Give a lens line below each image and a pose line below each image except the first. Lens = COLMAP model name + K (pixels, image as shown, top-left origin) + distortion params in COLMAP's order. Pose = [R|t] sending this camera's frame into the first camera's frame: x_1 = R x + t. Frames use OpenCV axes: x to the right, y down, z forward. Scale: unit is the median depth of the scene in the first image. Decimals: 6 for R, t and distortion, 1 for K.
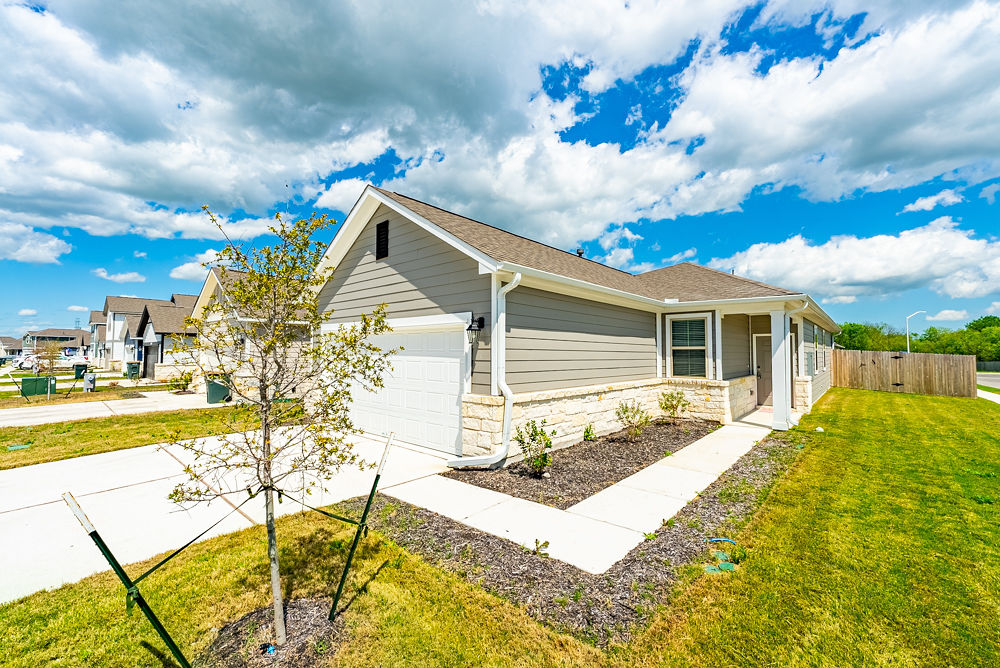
lens RADIAL K [[414.8, 0, 500.0], [0, 414.8, 334.0], [0, 0, 1]] dist [-0.001070, -0.000252]
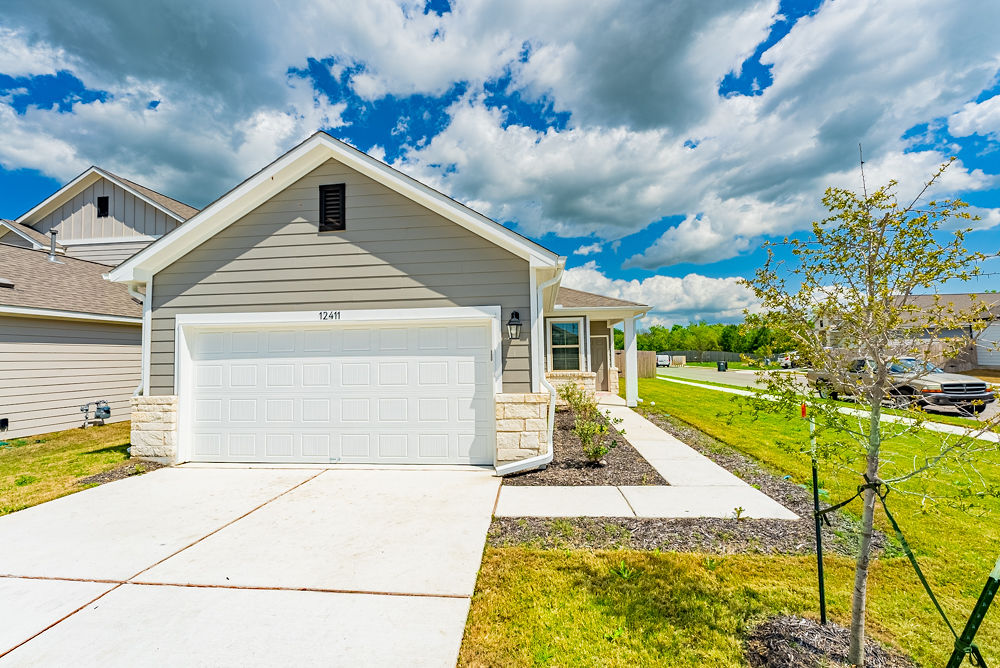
lens RADIAL K [[401.9, 0, 500.0], [0, 401.9, 334.0], [0, 0, 1]] dist [-0.002152, -0.000030]
pose [[0.808191, 0.011629, 0.588806, -0.390297], [-0.004932, 0.999904, -0.012978, 0.014475], [-0.588900, 0.007584, 0.808170, 0.178074]]
